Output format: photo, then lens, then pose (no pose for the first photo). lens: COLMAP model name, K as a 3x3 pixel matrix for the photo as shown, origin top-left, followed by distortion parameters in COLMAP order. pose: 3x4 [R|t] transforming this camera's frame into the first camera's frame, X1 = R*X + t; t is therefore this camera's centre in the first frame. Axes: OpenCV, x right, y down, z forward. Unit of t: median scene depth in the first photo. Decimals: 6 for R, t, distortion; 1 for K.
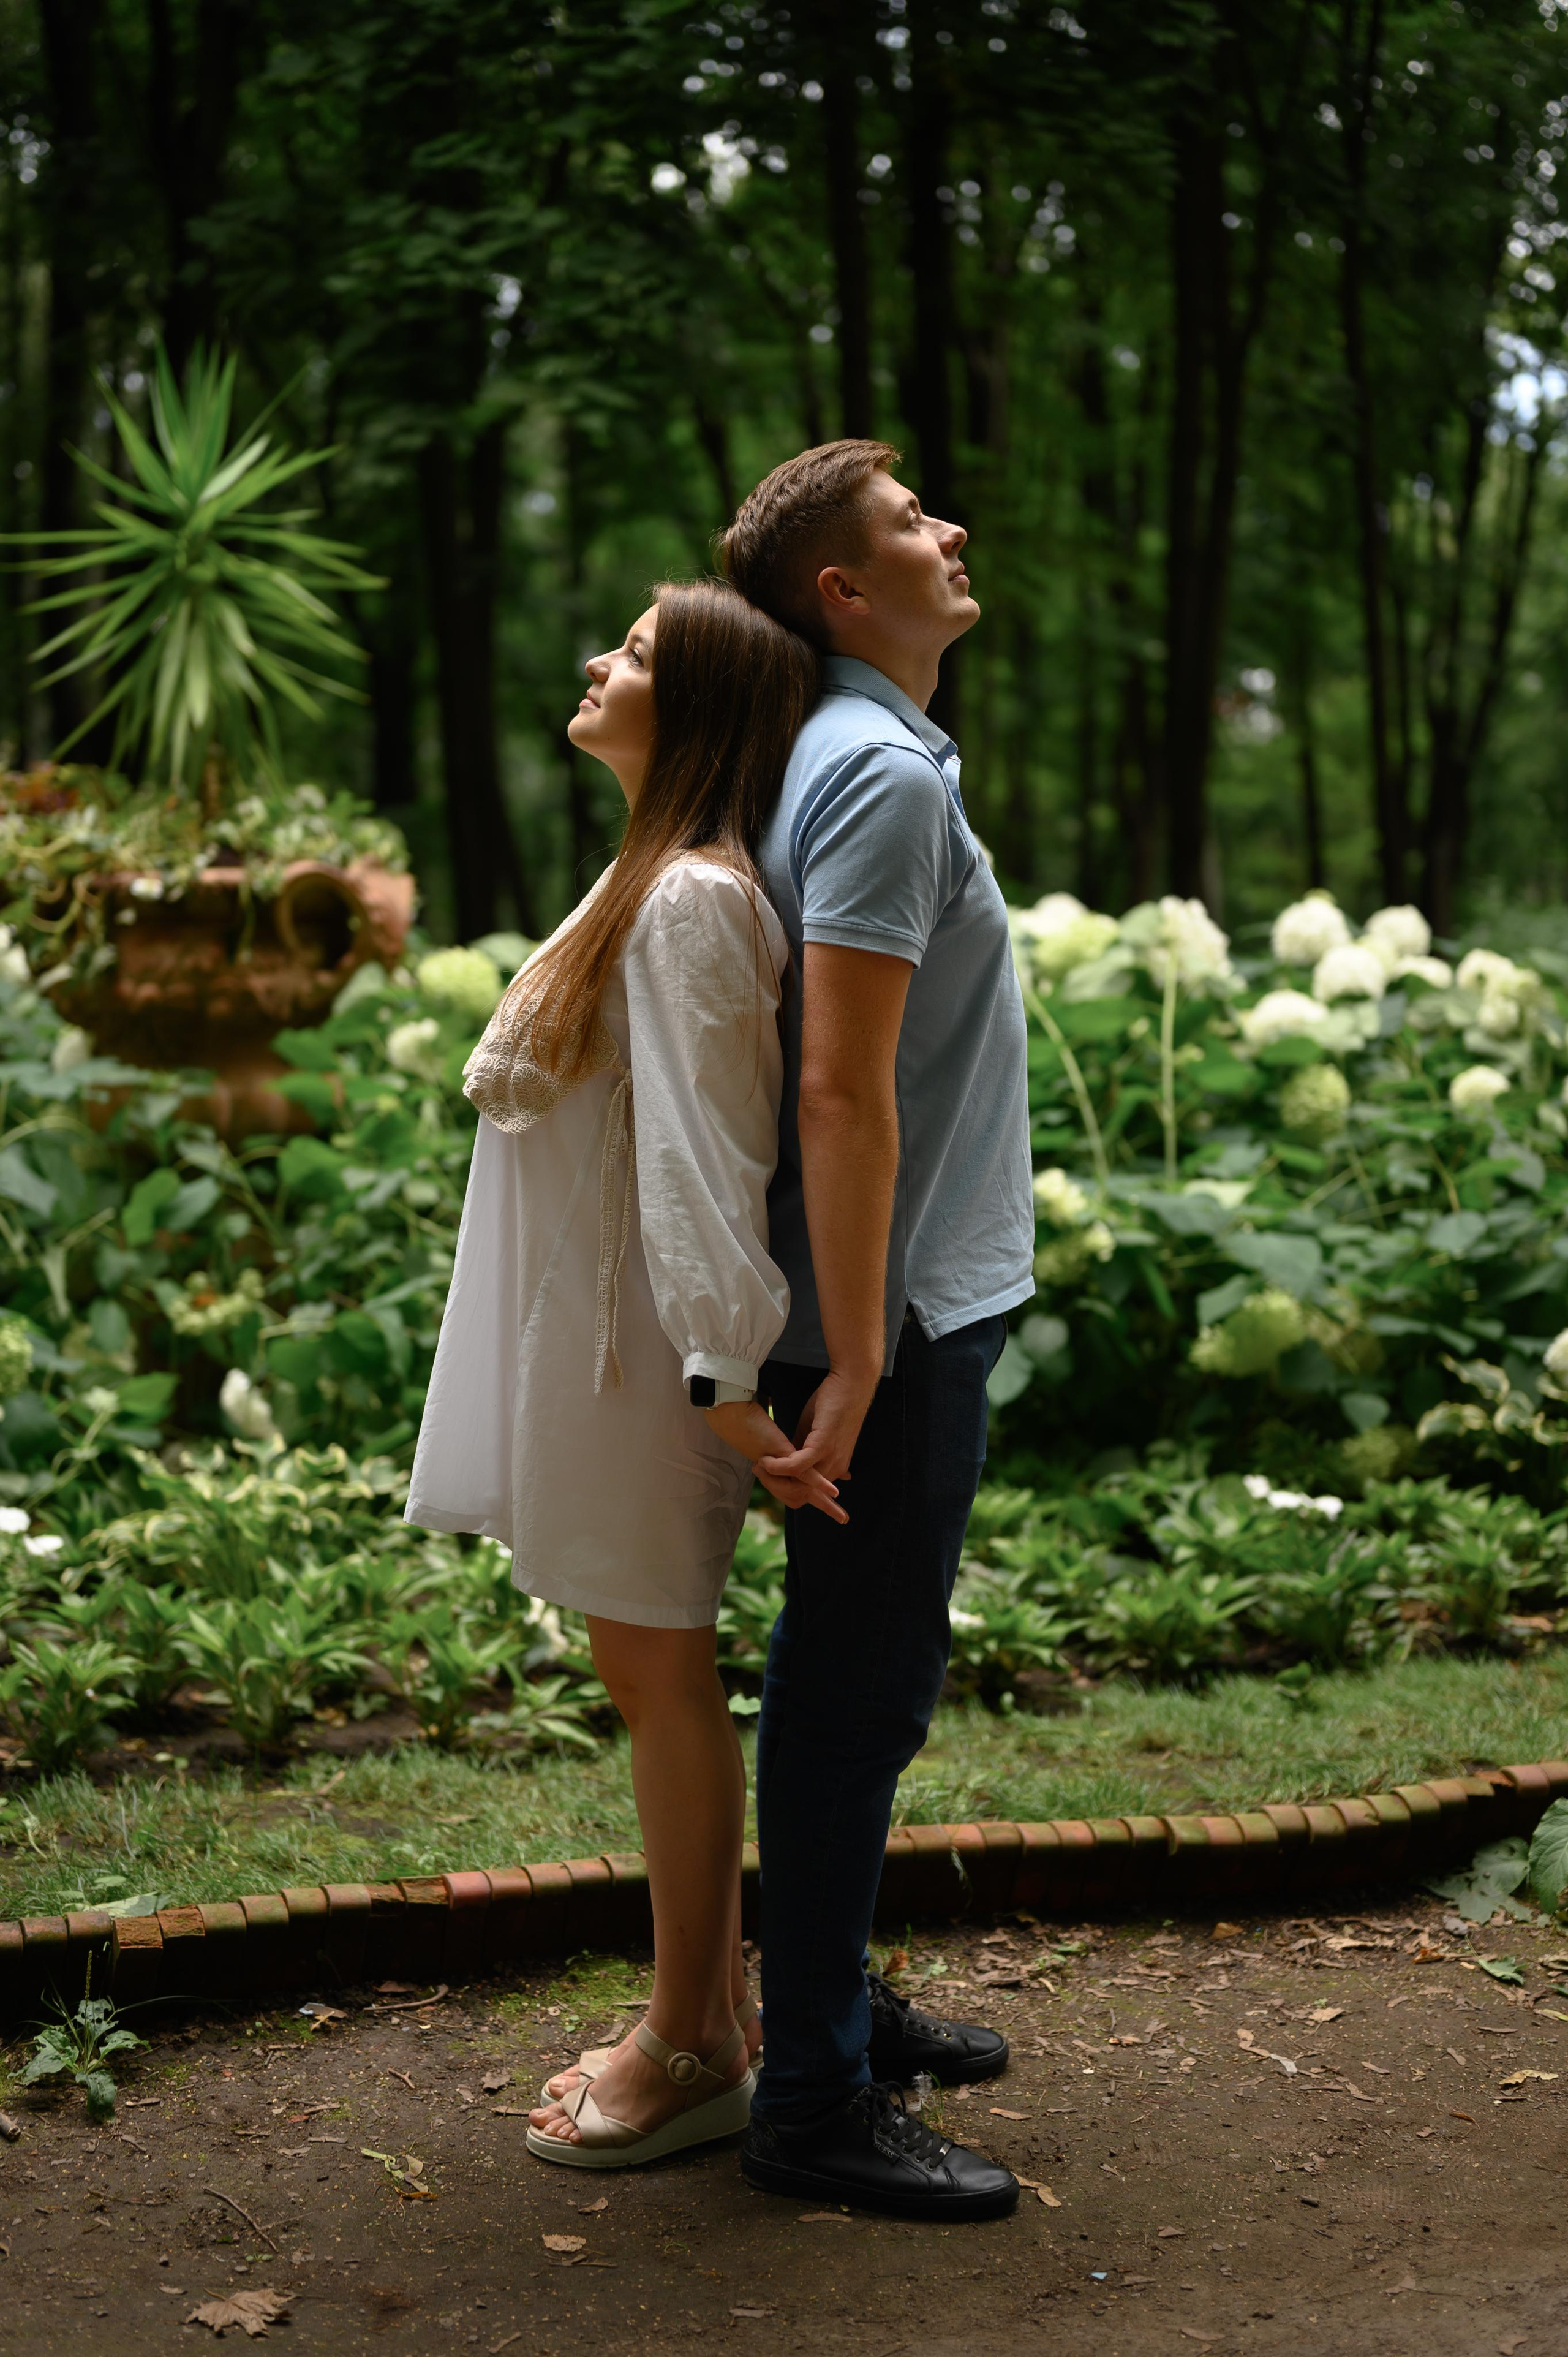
lens RADIAL K [[3377.5, 0, 784.0], [0, 3377.5, 1178.5], [0, 0, 1]] dist [-0.001454, -0.025281]
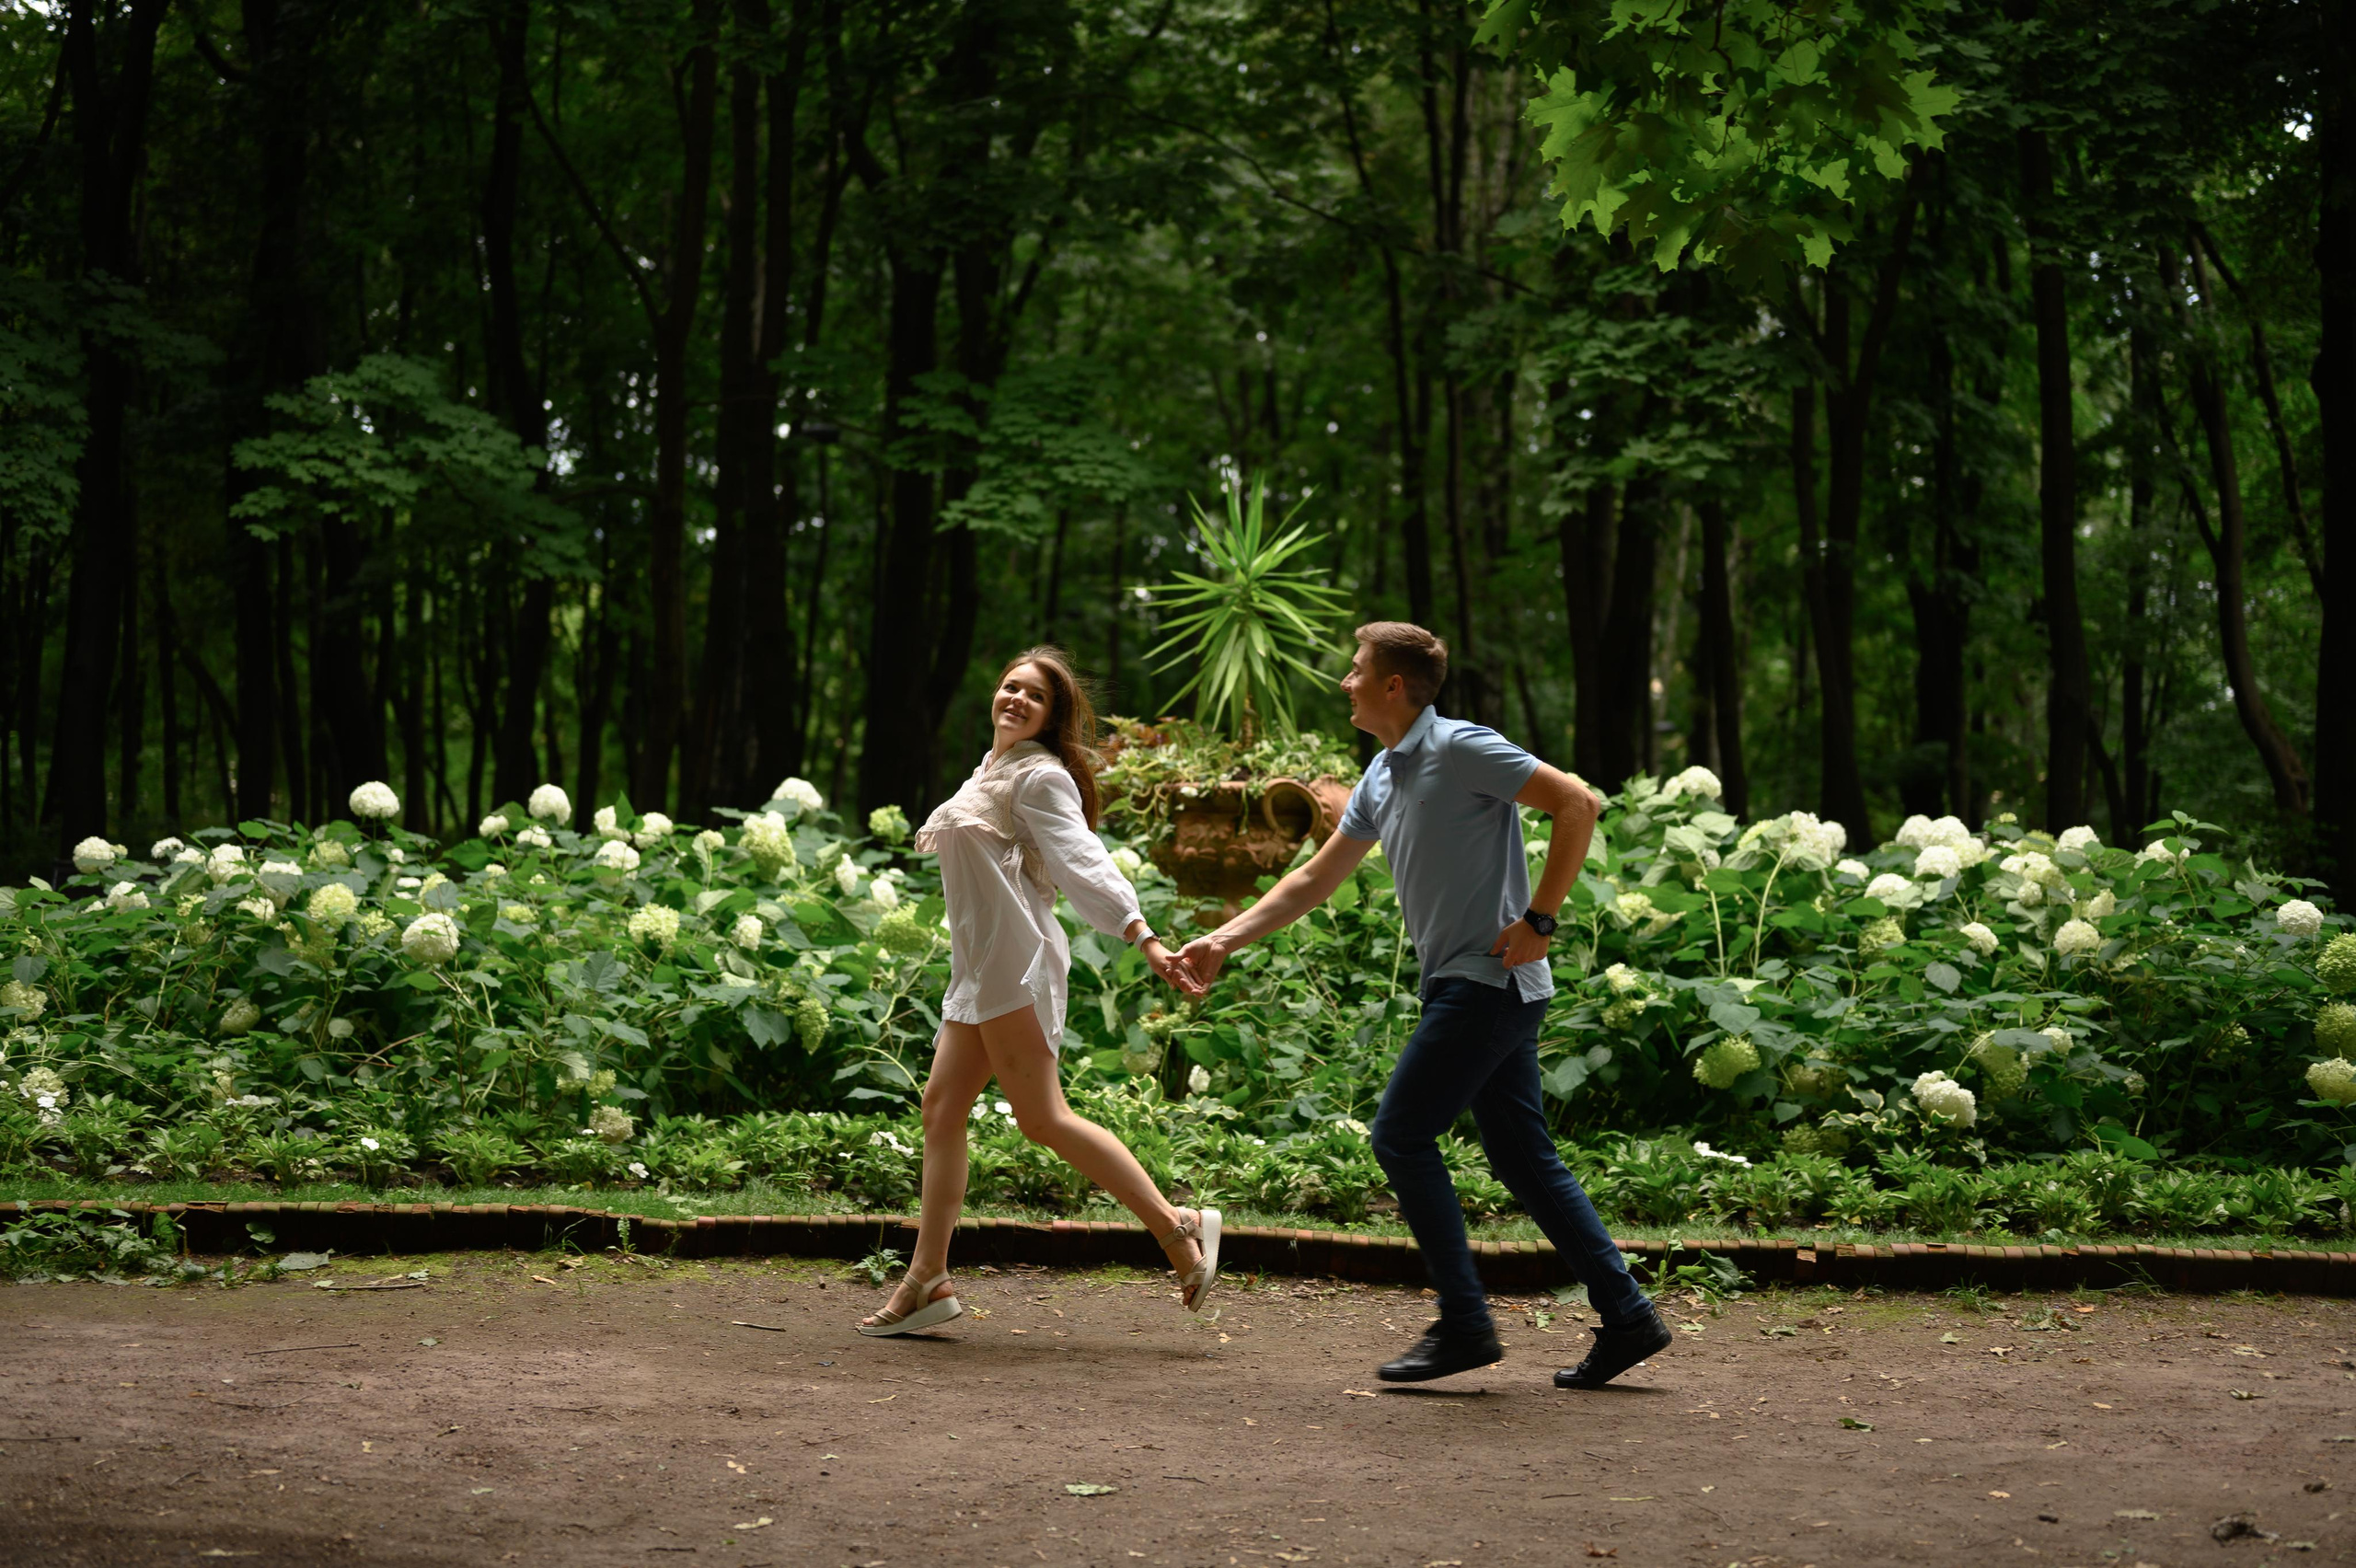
lens RADIAL K [[3543.0, 0, 1178.0], [0, 3543.0, 784.0], [0, 0, 1]] dist [-0.031456, -0.025668]
pose [[0.922772, 0.018932, -0.384881, 0.501090], [-0.054968, 0.995046, -0.082842, 0.060938], [0.381406, 0.097601, 0.919241, -0.667427]]
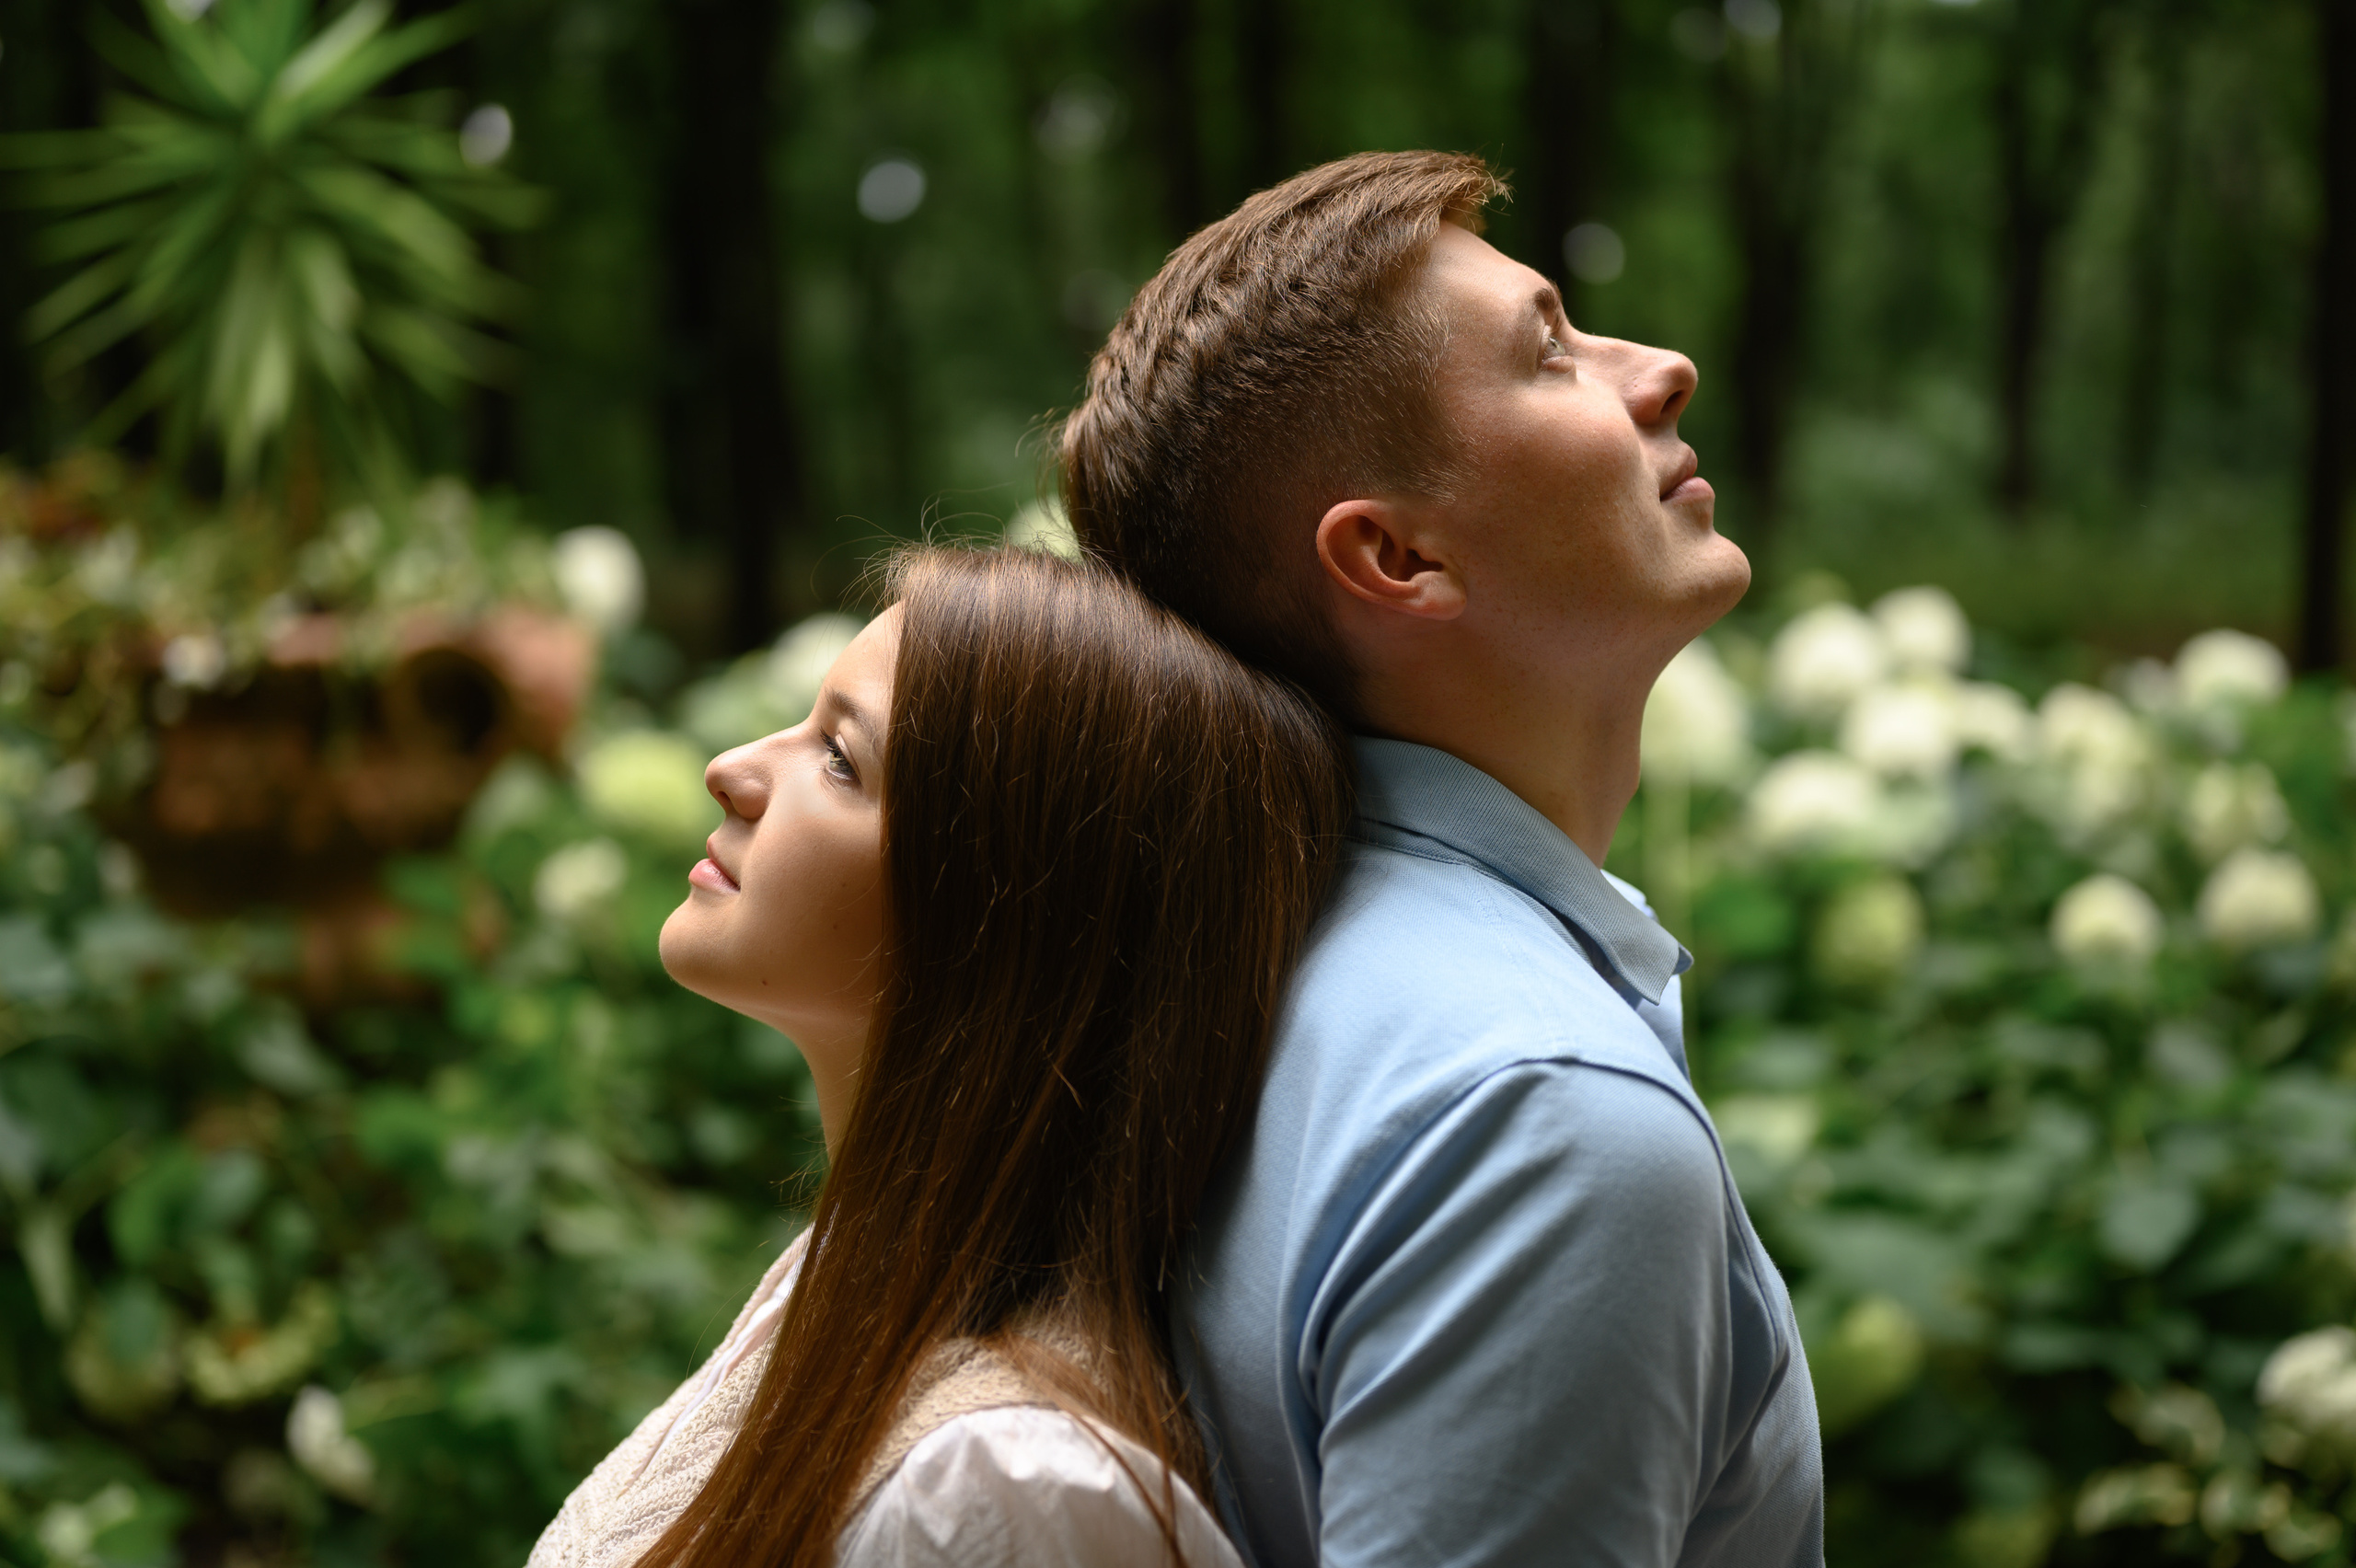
lens RADIAL K [[3376.4, 0, 1178.0], [0, 3376.4, 784.0], [0, 0, 1]] dist [-0.001454, -0.025281]
pose [[0.999527, -0.008252, 0.029636, -0.008726], [0.007530, 0.999674, 0.024407, -0.075855], [-0.029827, -0.024172, 0.999263, 0.302512]]
